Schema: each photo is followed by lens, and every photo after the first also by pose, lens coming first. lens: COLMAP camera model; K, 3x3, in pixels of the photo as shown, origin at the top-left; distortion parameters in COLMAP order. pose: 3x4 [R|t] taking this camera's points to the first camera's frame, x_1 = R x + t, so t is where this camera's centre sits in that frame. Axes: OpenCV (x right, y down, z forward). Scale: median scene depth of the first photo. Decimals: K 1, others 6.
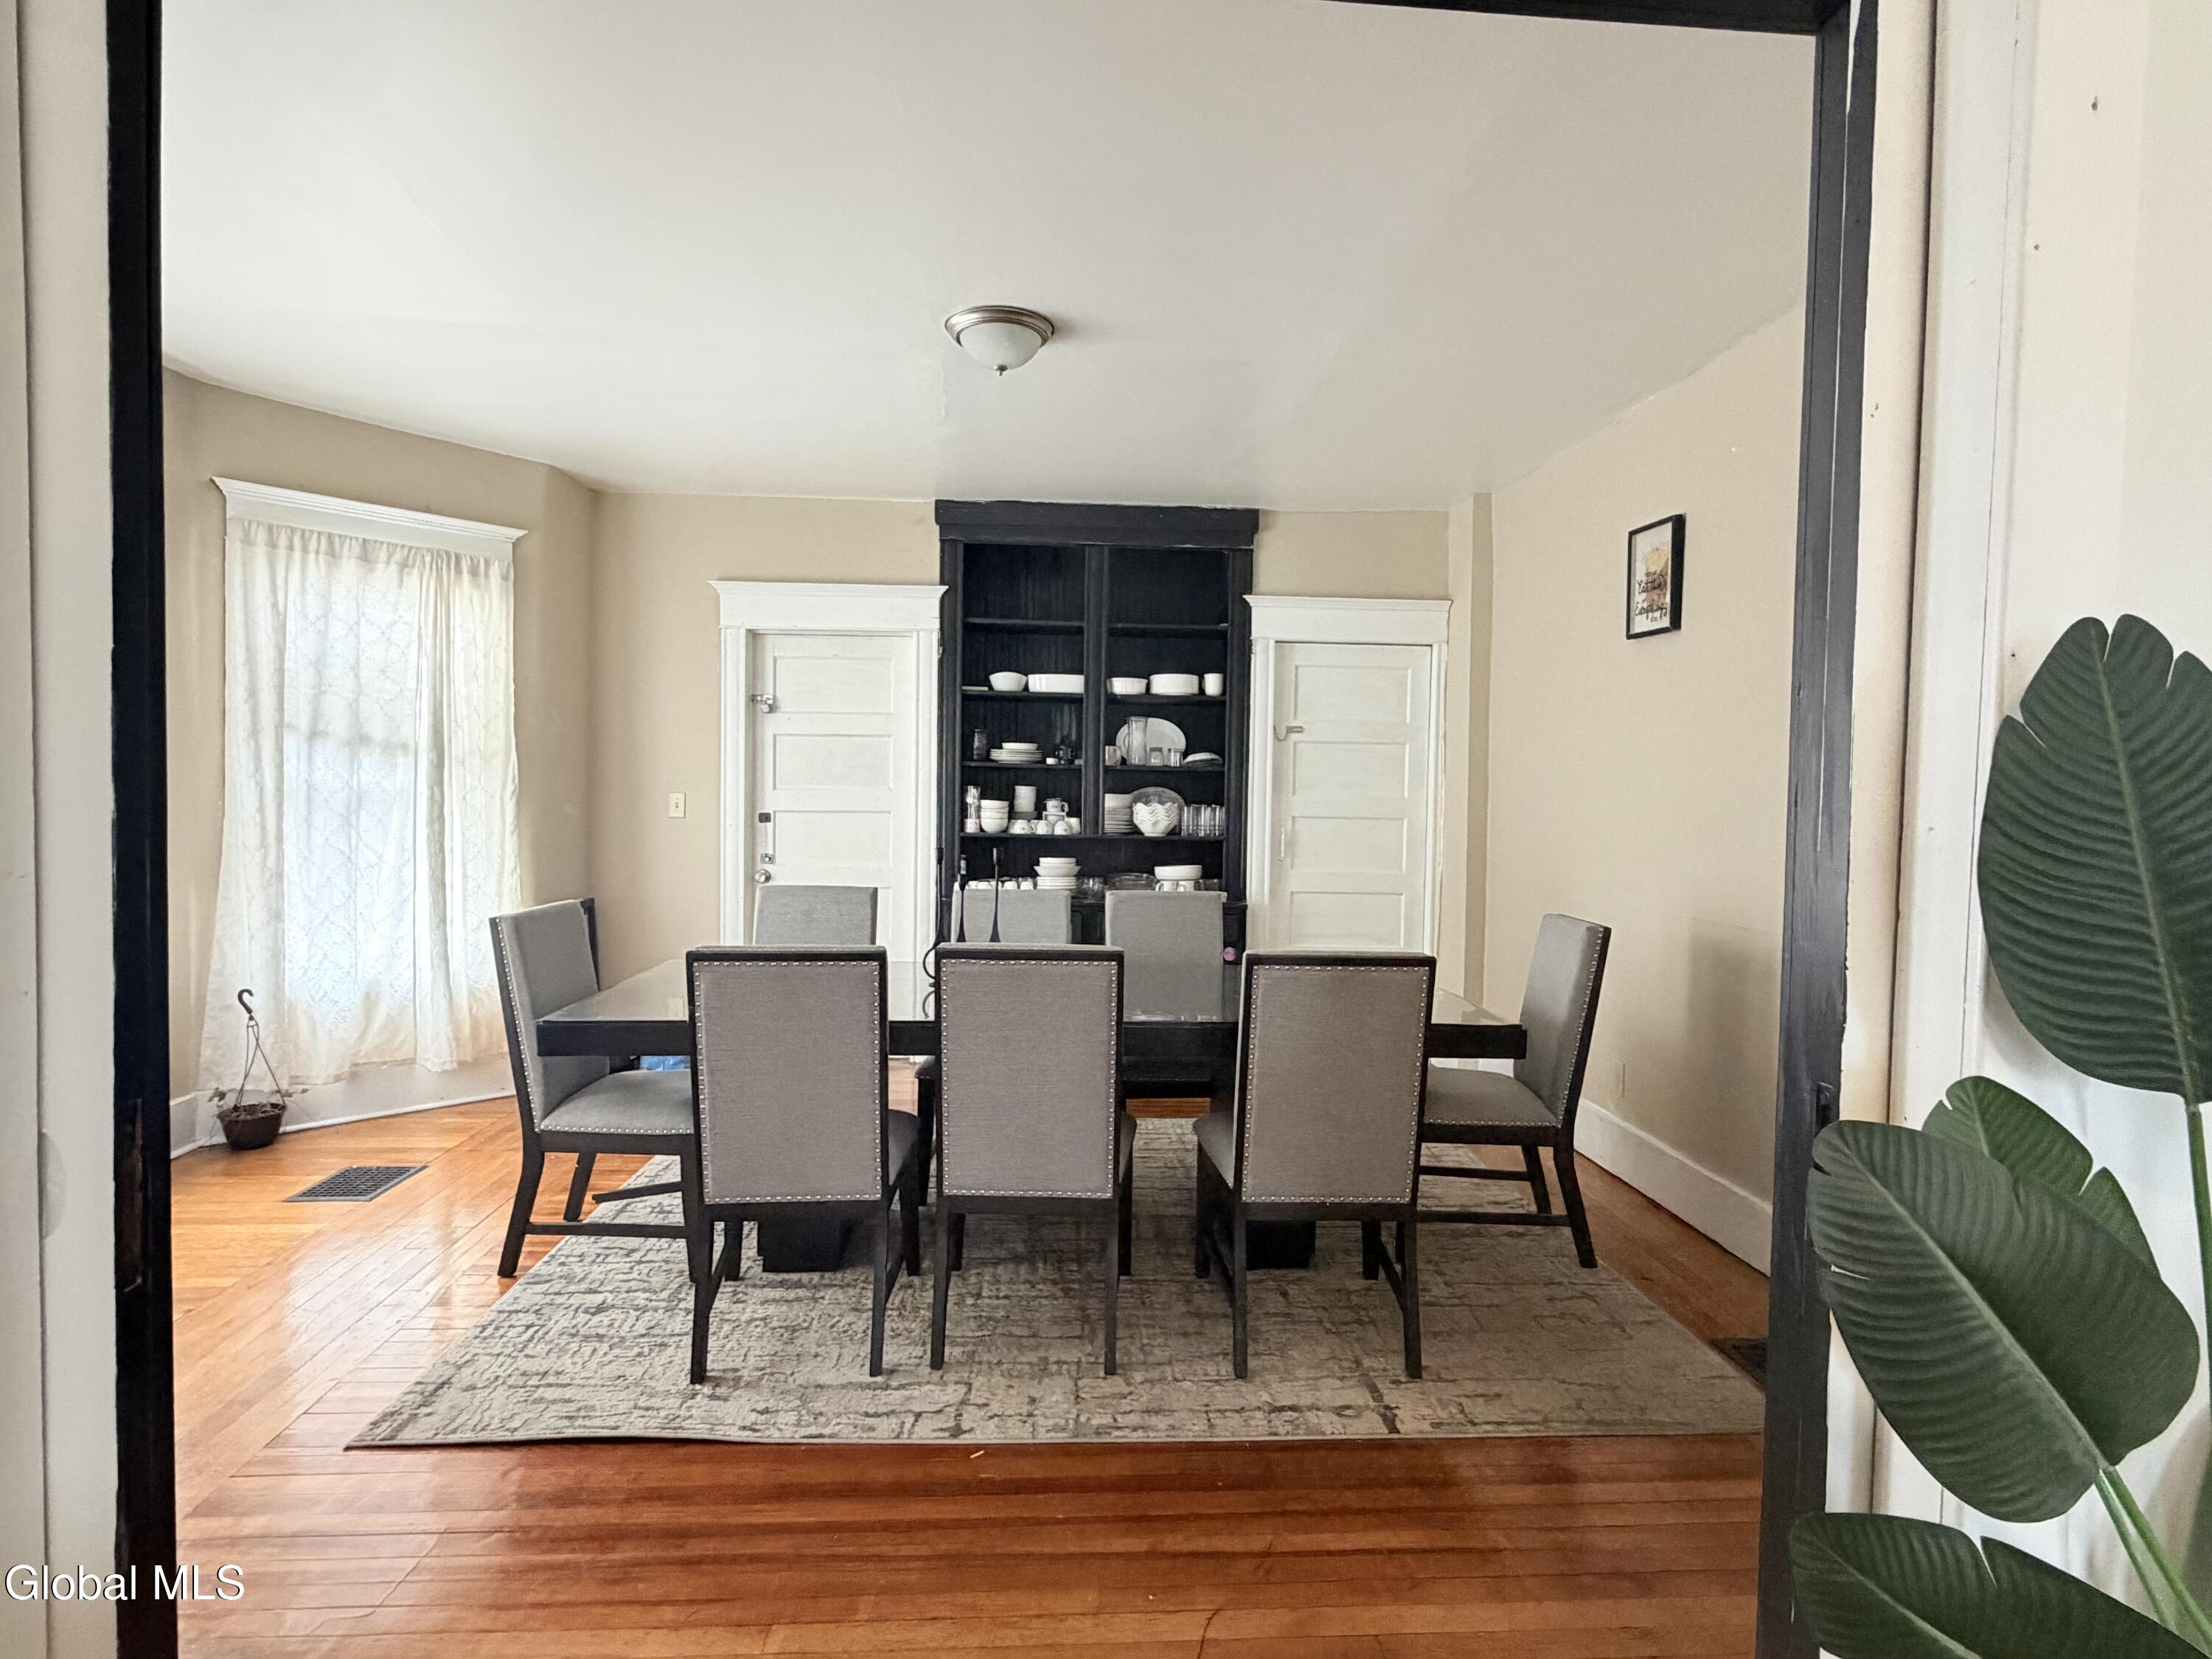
lens RADIAL K [[1157.1, 0, 1105.5], [0, 1157.1, 828.9], [0, 0, 1]] dist [-0.000380, 0.001595]
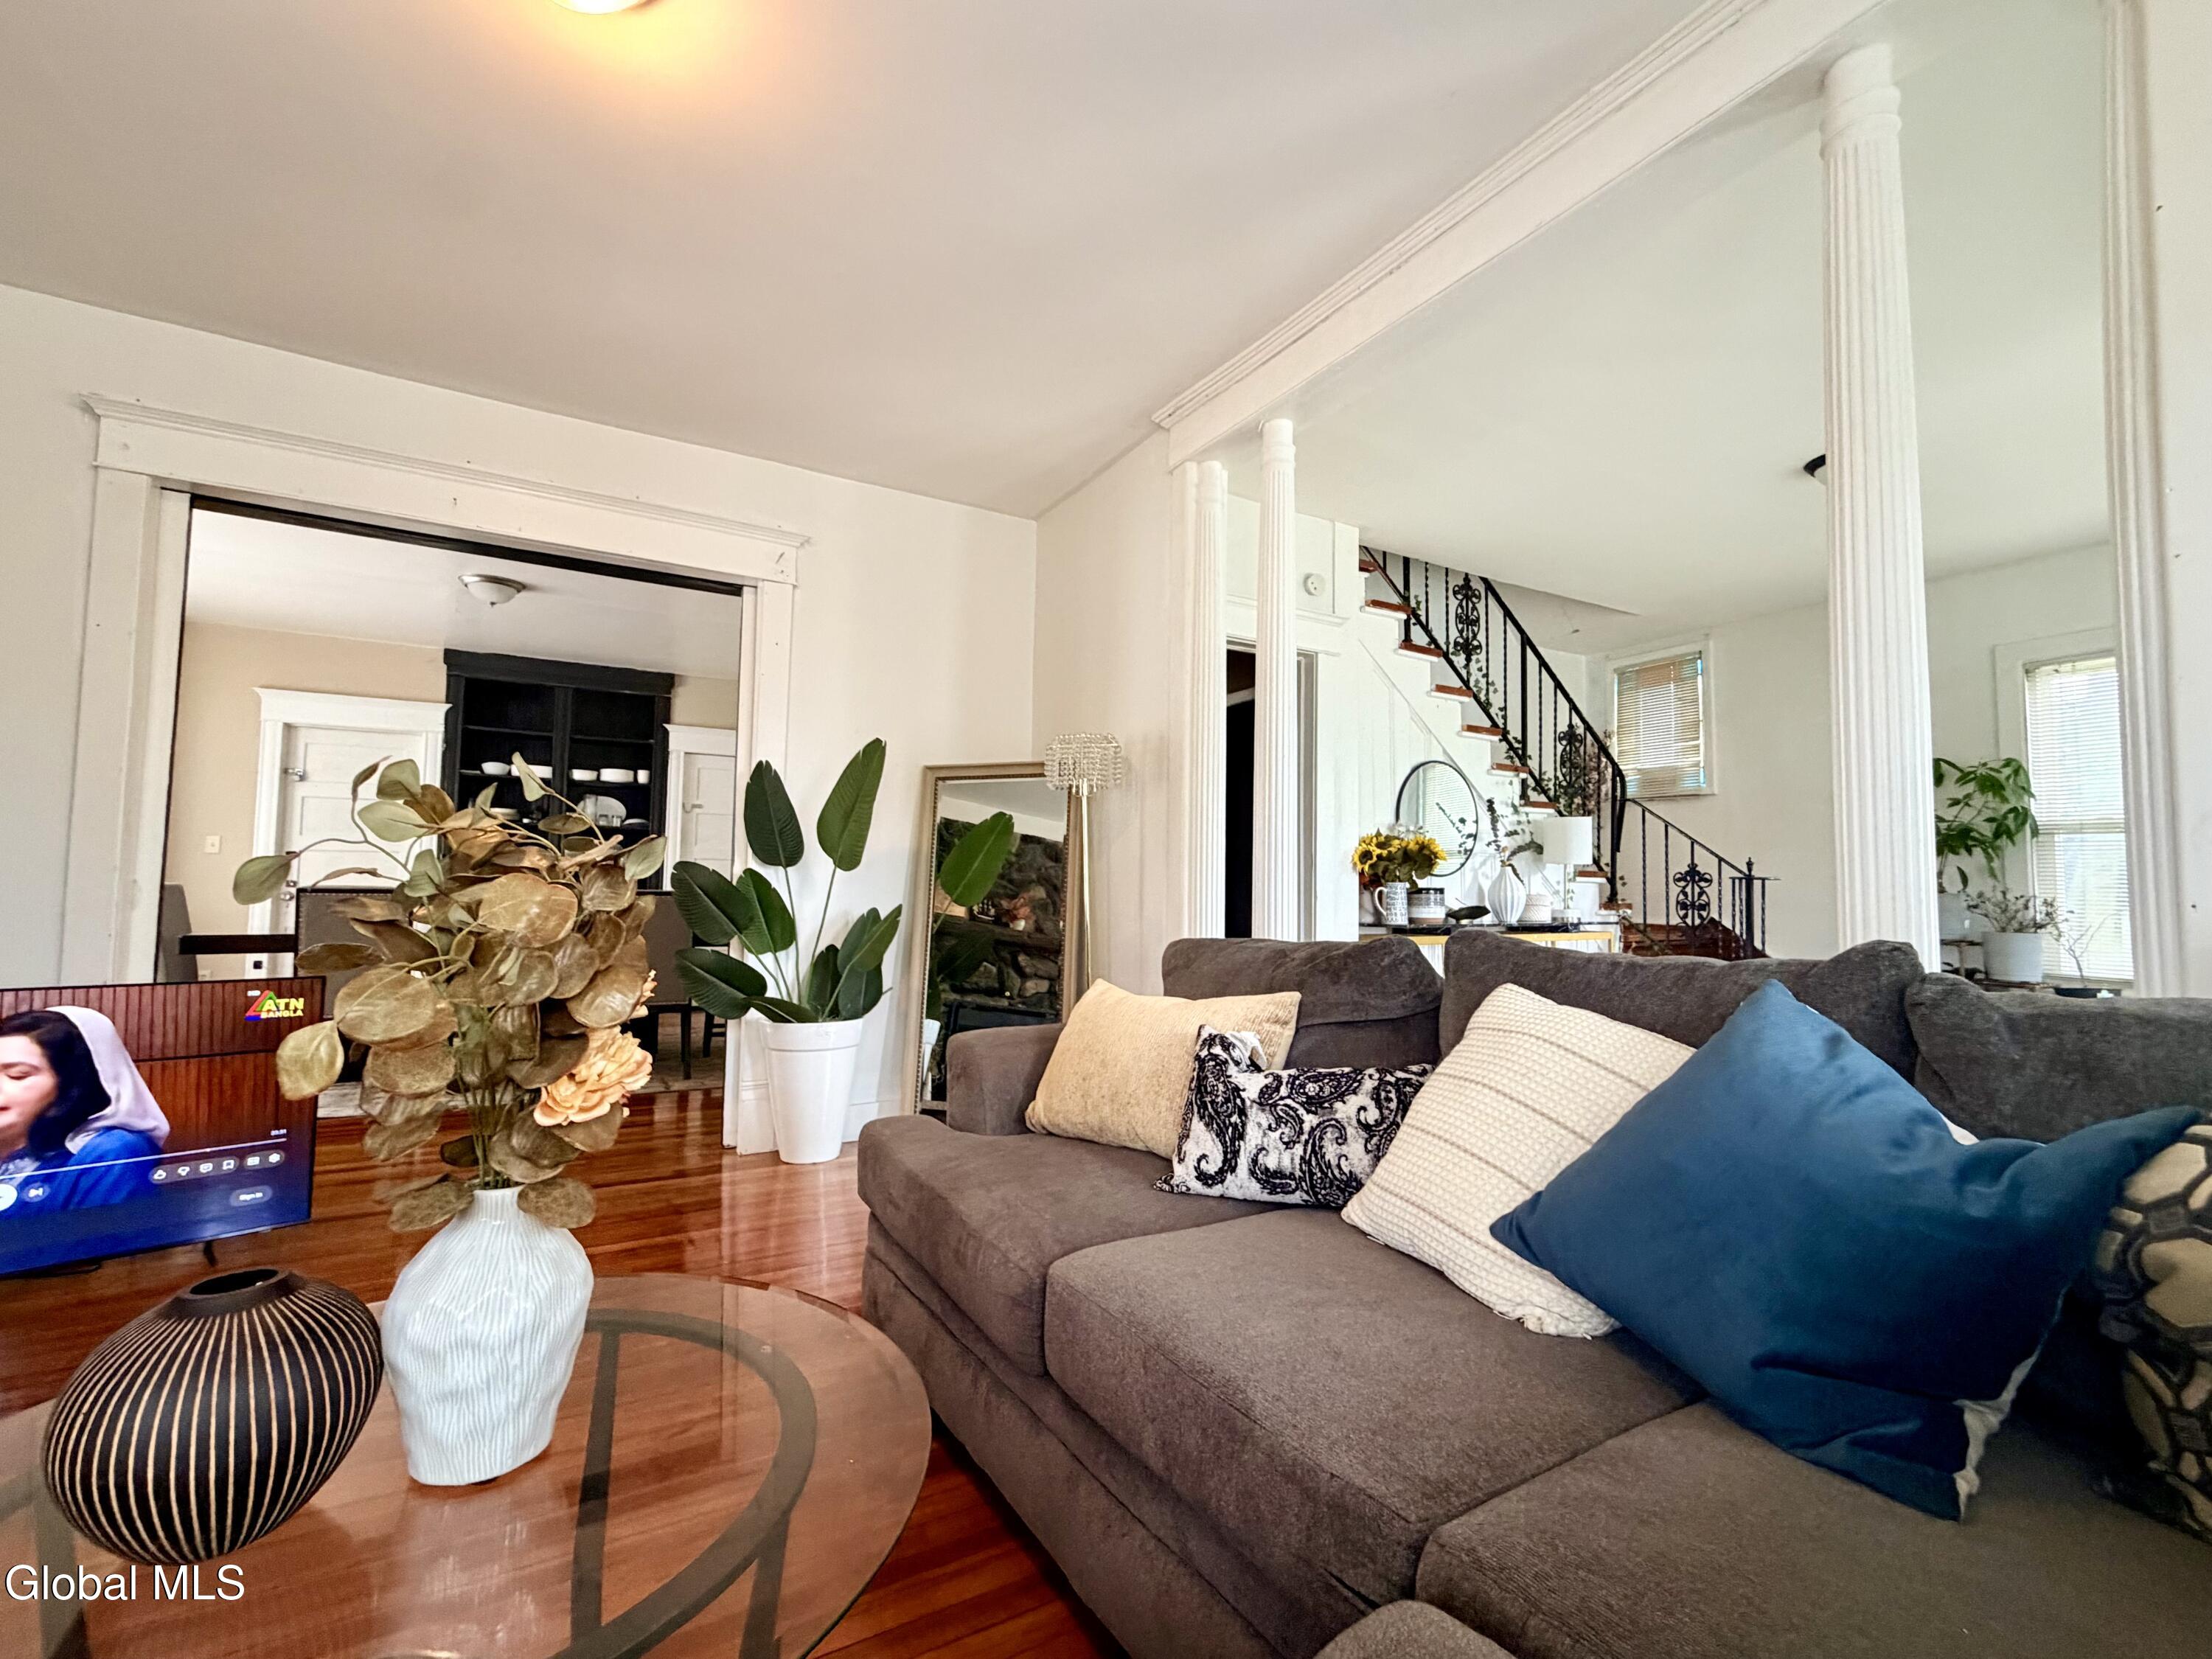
lens RADIAL K [[969.7, 0, 1104.1], [0, 969.7, 835.7], [0, 0, 1]] dist [-0.002087, 0.000013]
pose [[0.892663, 0.020780, 0.450246, 0.059812], [0.014500, 0.997096, -0.074766, 0.070885], [-0.450492, 0.073269, 0.889769, -0.511625]]
